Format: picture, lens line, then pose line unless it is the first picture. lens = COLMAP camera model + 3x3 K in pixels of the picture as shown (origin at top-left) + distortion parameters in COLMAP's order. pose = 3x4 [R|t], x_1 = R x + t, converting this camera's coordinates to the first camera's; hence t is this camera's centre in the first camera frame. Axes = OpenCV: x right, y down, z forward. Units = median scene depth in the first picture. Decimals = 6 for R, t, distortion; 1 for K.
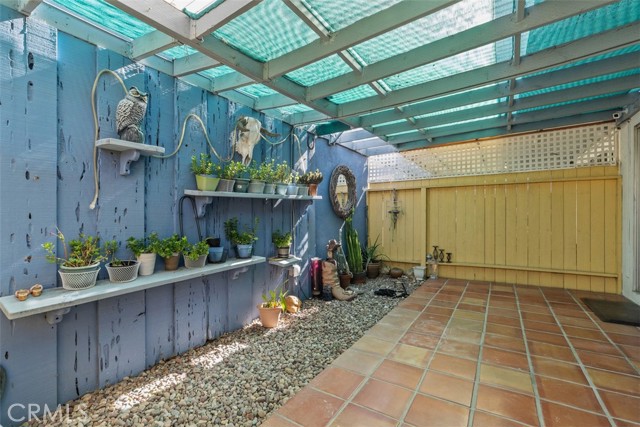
lens RADIAL K [[295.5, 0, 325.3], [0, 295.5, 211.2], [0, 0, 1]] dist [0.002612, -0.000351]
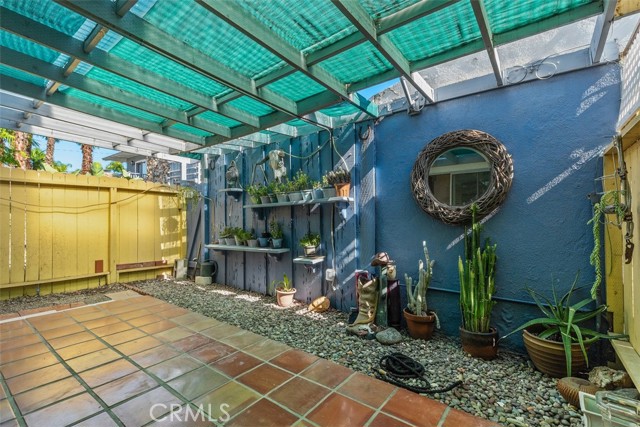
lens RADIAL K [[294.3, 0, 321.1], [0, 294.3, 216.0], [0, 0, 1]] dist [0.005258, 0.000239]
pose [[-0.109190, -0.011635, -0.993953, 0.966726], [0.008755, 0.999881, -0.012666, 0.018476], [0.993982, -0.010085, -0.109075, 1.179613]]
